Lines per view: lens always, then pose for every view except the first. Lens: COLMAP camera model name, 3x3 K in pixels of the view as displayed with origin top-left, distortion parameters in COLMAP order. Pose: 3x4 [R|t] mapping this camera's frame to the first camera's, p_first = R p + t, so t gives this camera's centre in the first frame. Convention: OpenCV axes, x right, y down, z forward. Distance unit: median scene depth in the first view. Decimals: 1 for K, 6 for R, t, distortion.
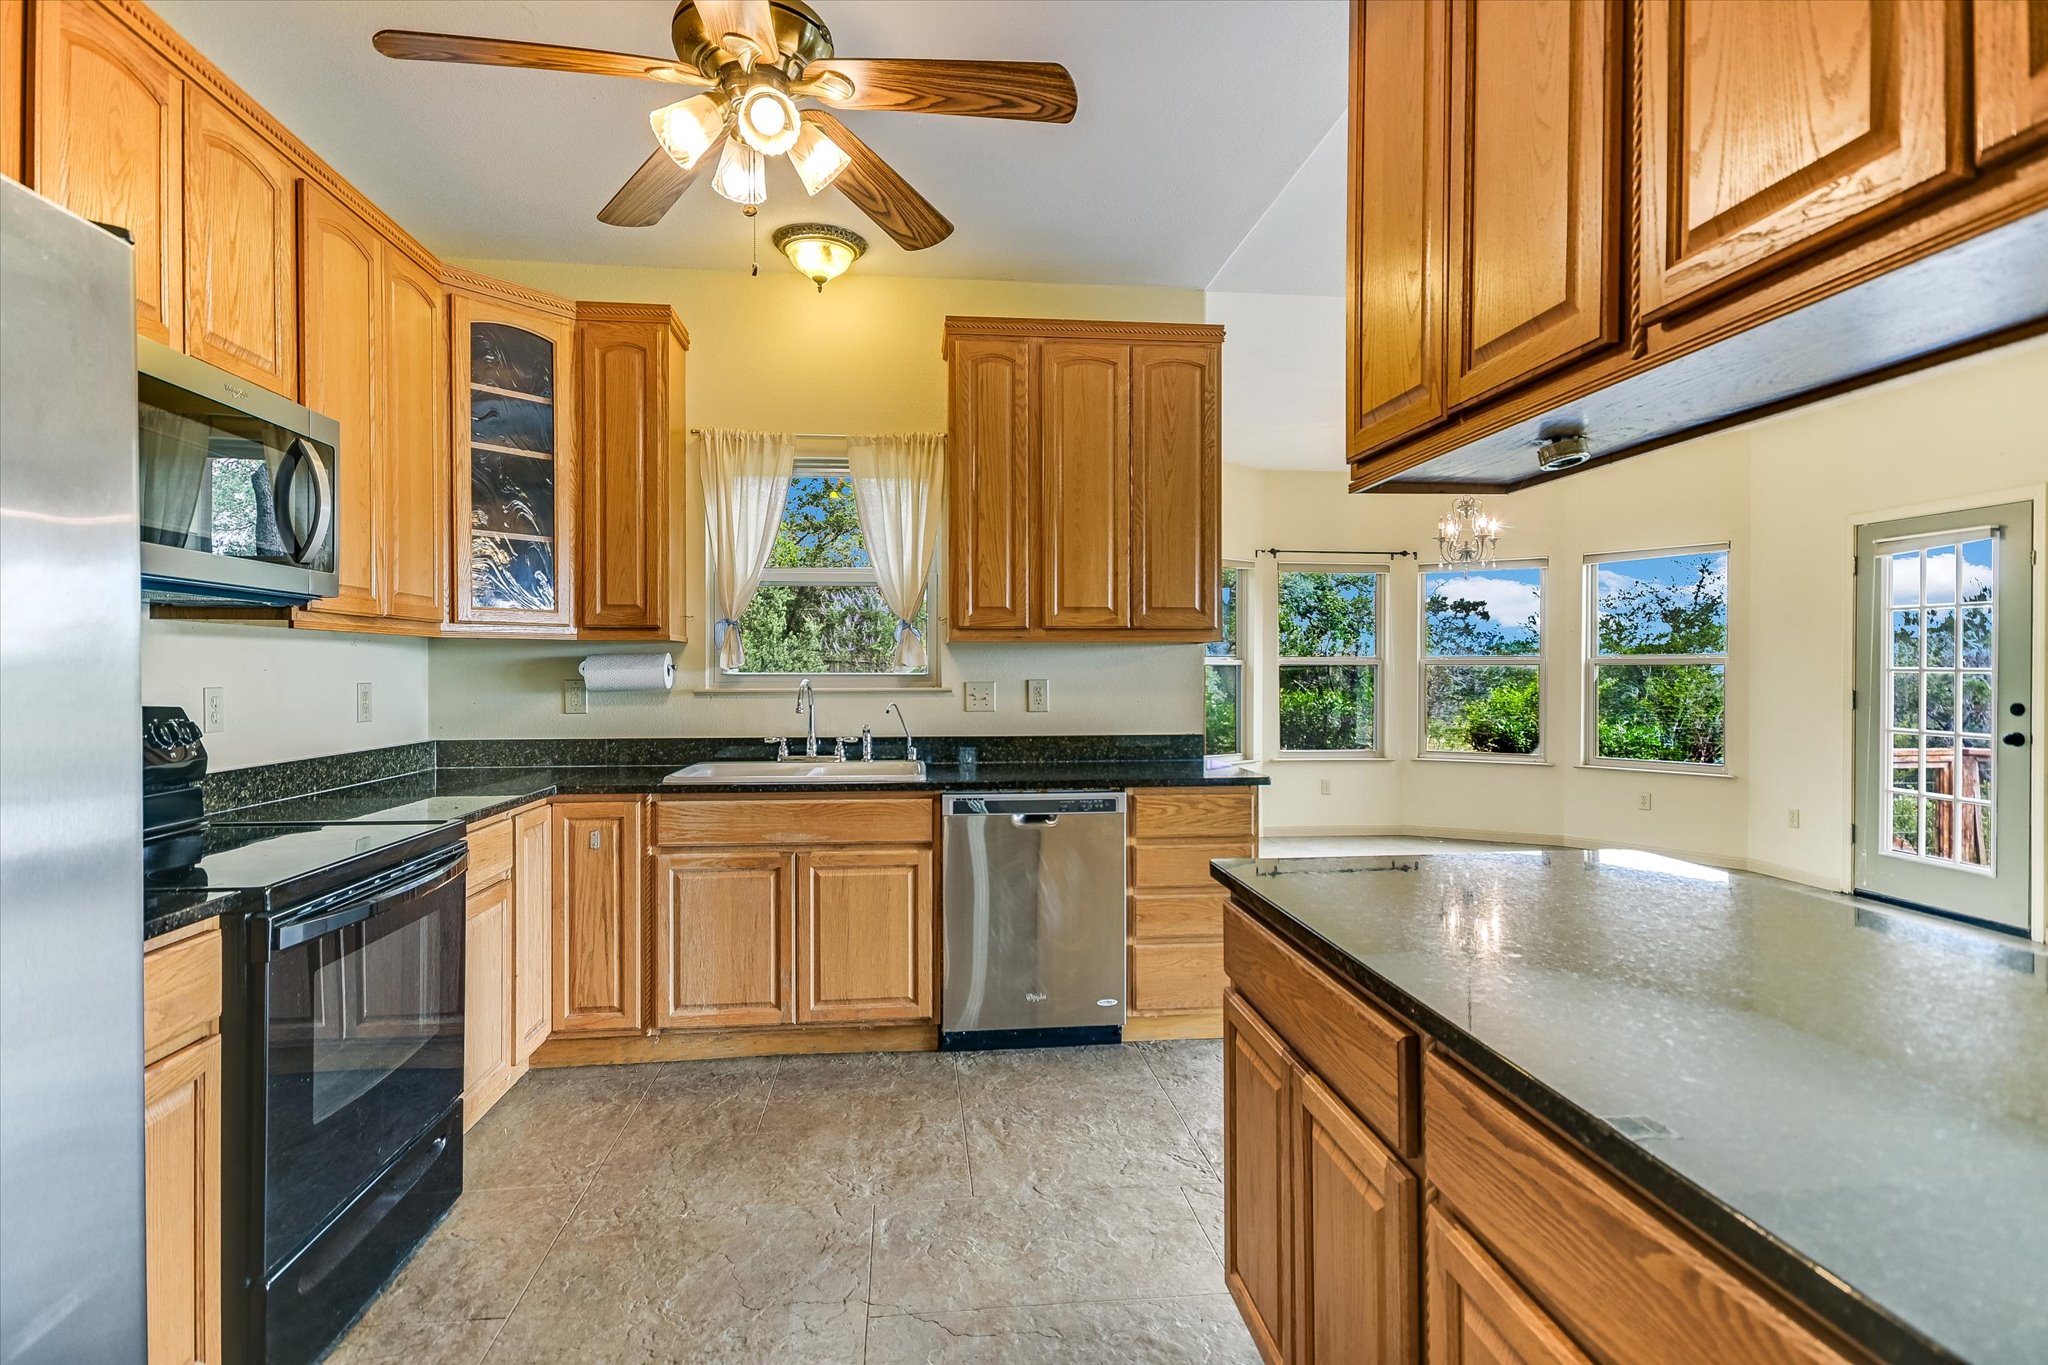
lens RADIAL K [[1024.9, 0, 1014.9], [0, 1024.9, 674.5], [0, 0, 1]] dist [0.002338, 0.000261]
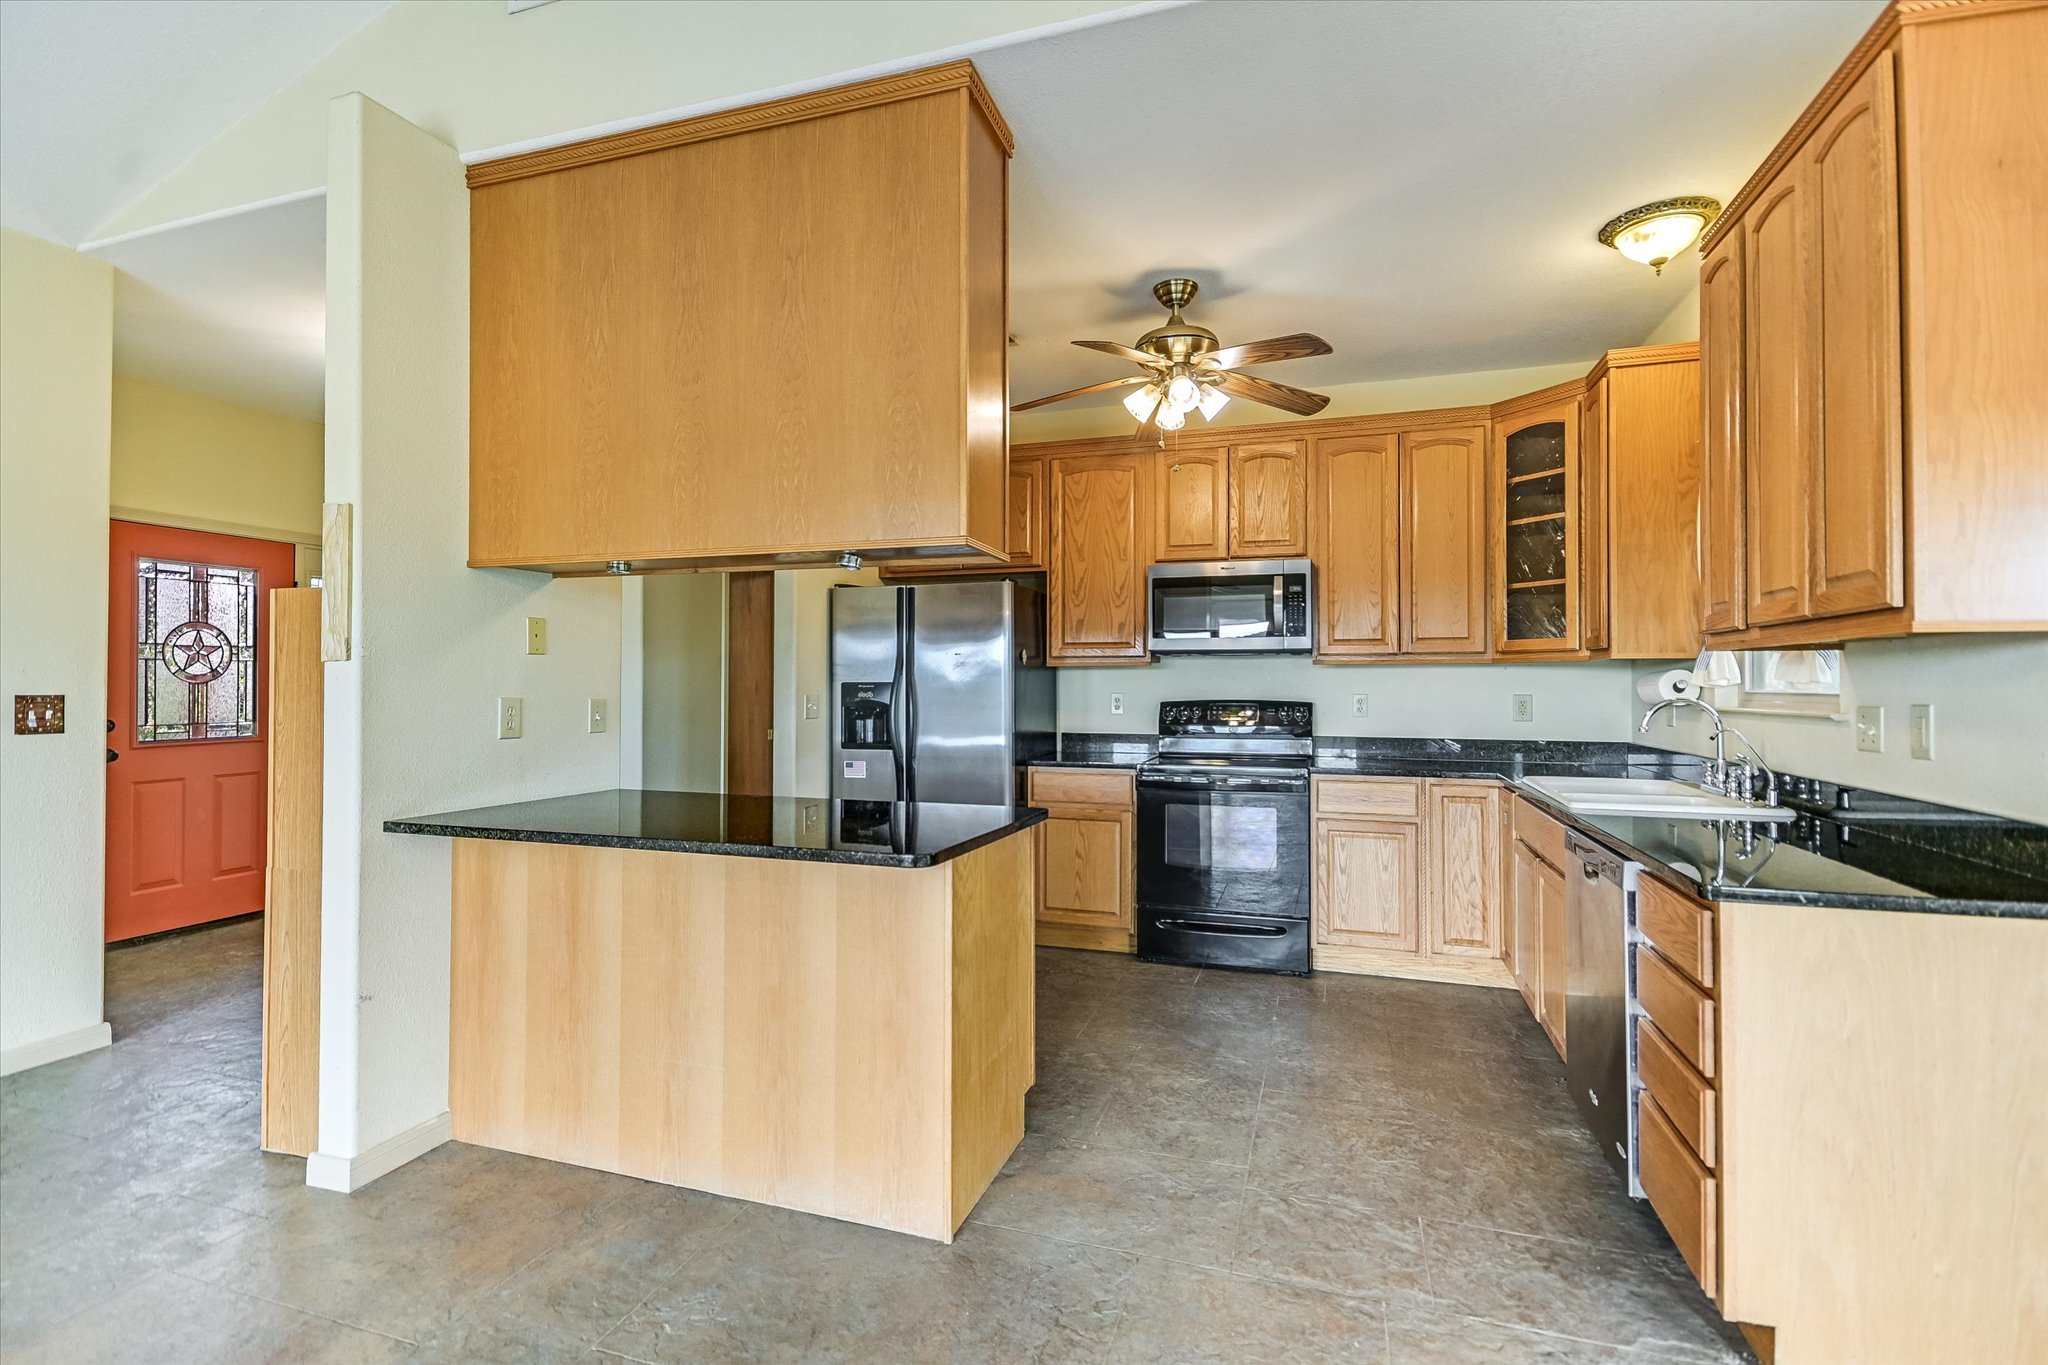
lens RADIAL K [[946.2, 0, 1027.5], [0, 946.2, 673.0], [0, 0, 1]] dist [-0.000205, 0.000044]
pose [[-0.406881, -0.012197, -0.913400, 1.004024], [-0.005219, 0.999926, -0.011027, -0.004908], [0.913466, 0.000280, -0.406914, 1.030322]]
